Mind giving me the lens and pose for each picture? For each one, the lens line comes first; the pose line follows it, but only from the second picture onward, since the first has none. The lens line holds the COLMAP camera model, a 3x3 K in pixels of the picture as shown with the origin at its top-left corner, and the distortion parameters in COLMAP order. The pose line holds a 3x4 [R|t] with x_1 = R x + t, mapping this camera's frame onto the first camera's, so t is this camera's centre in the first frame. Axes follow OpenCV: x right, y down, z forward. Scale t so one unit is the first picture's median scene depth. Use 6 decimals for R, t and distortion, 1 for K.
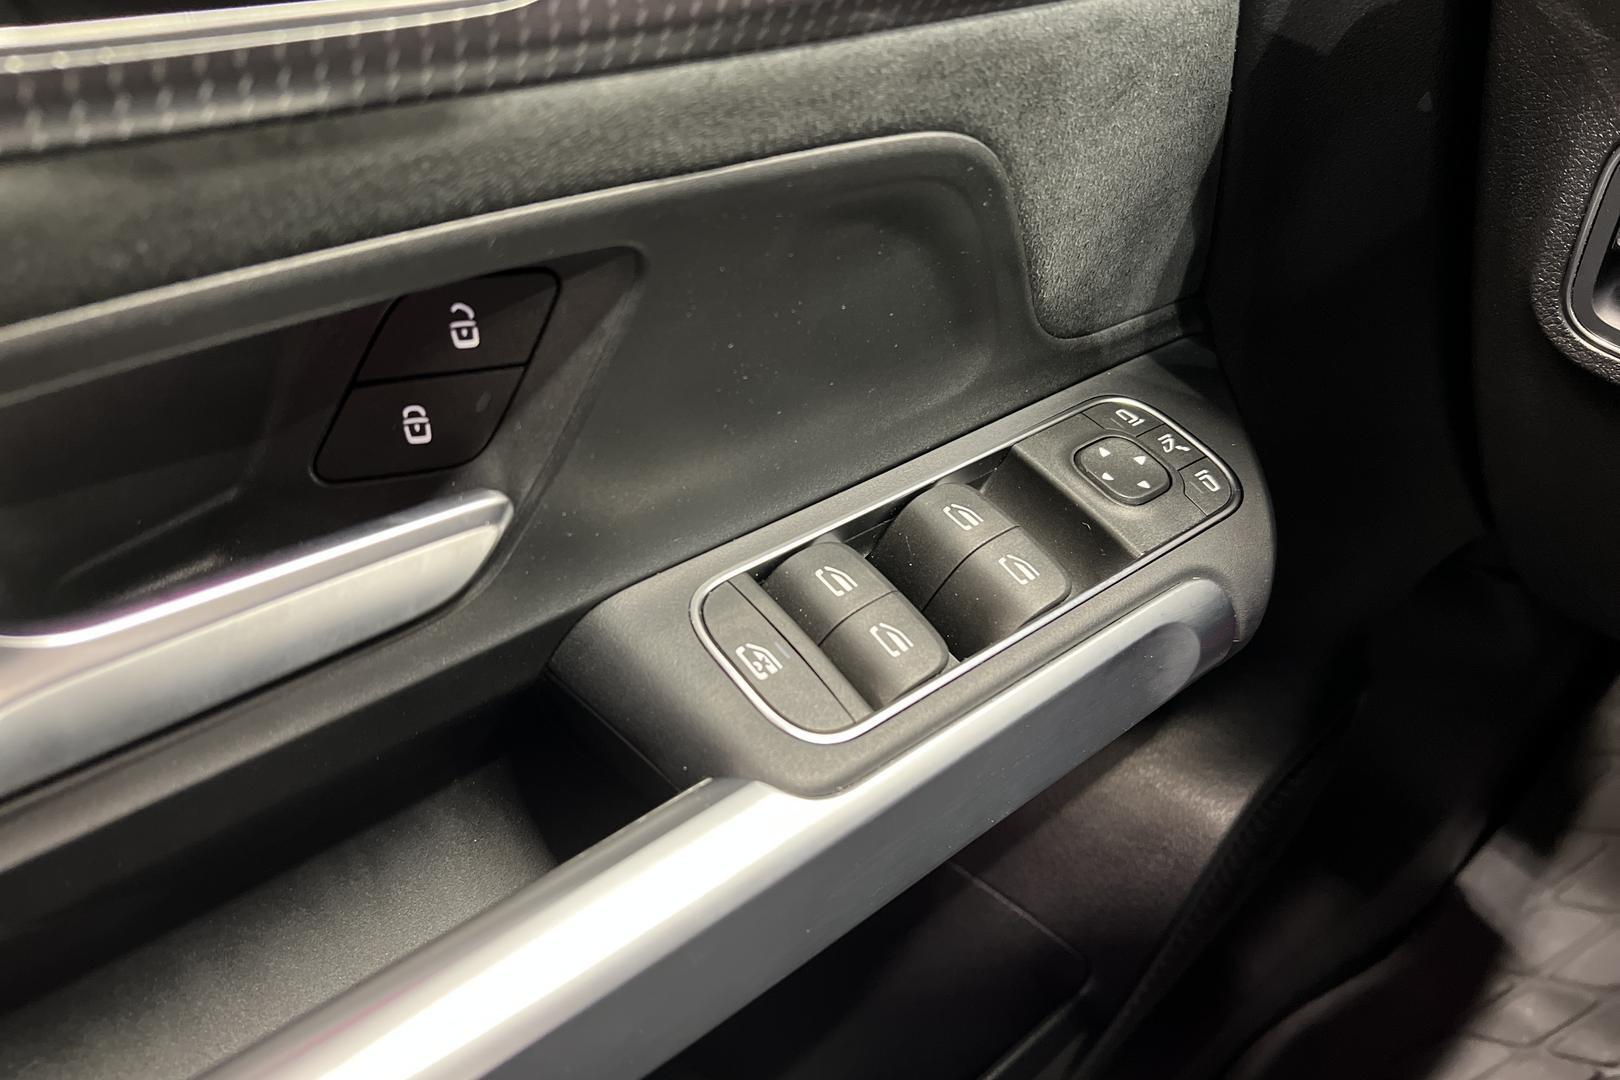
lens RADIAL K [[1263.5, 0, 810.0], [0, 1263.5, 540.0], [0, 0, 1]] dist [0.016844, -0.056714]
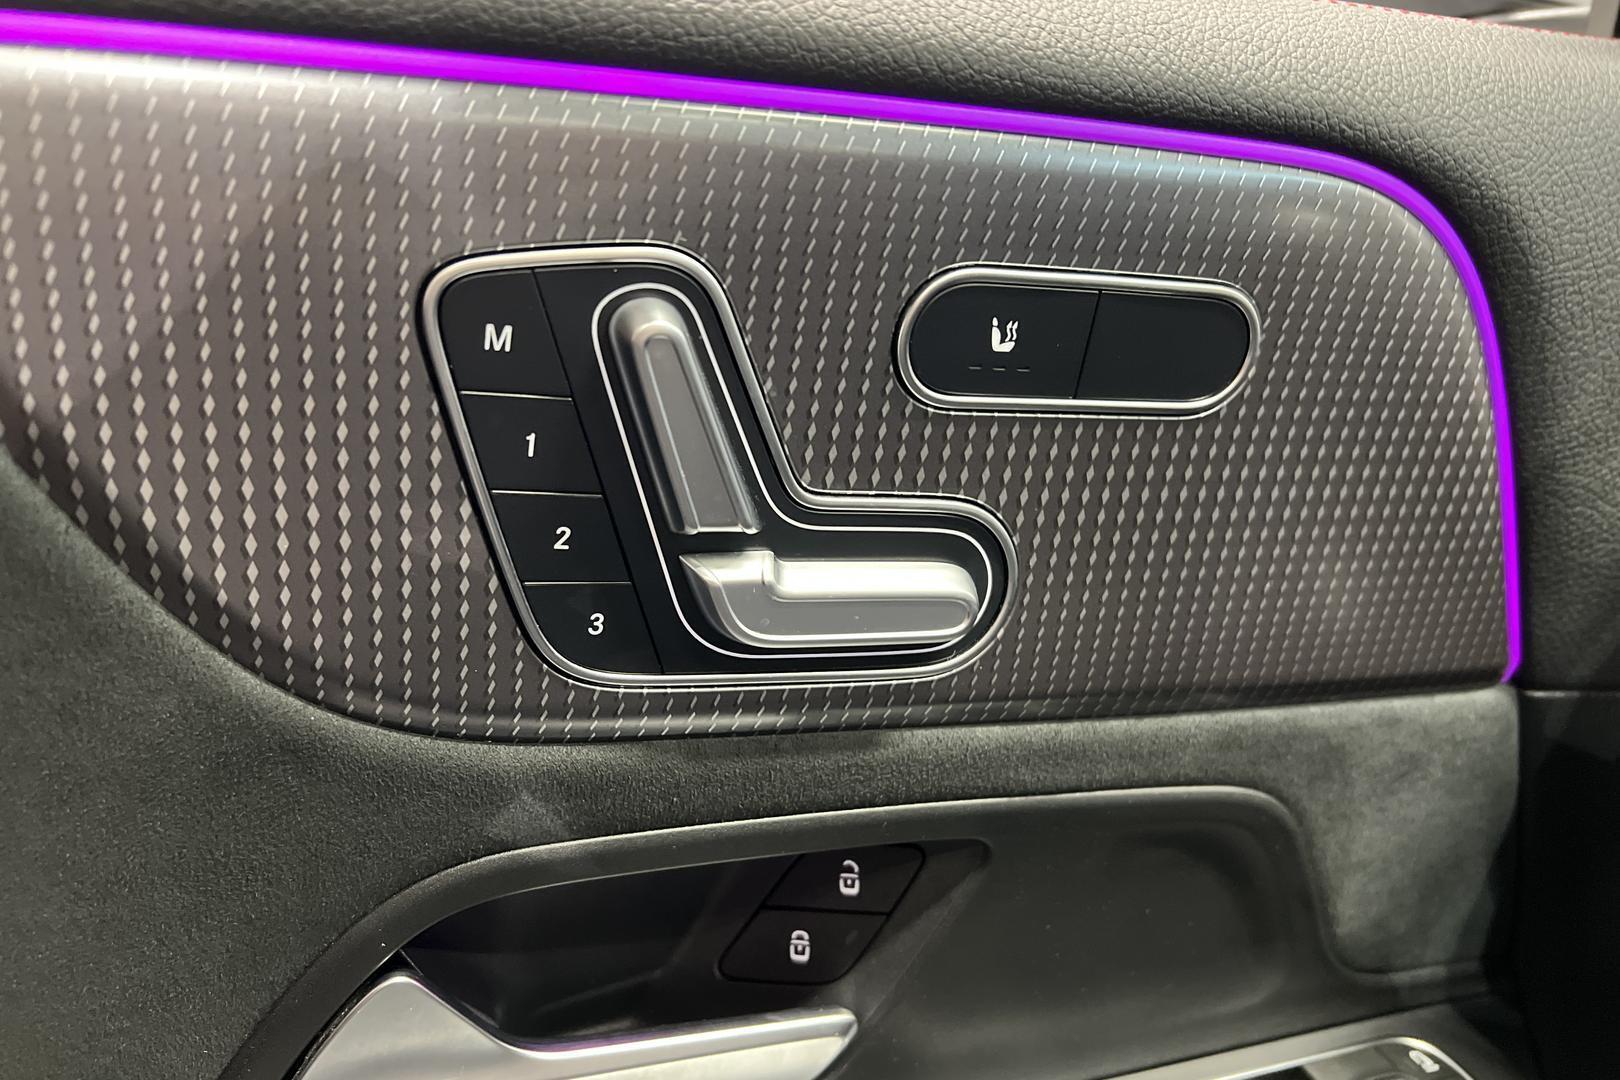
lens RADIAL K [[1263.5, 0, 810.0], [0, 1263.5, 540.0], [0, 0, 1]] dist [0.016844, -0.056714]
pose [[0.952218, 0.096489, -0.289776, 0.039401], [-0.208031, 0.899565, -0.384065, 0.031833], [0.223614, 0.425996, 0.876655, -0.324223]]
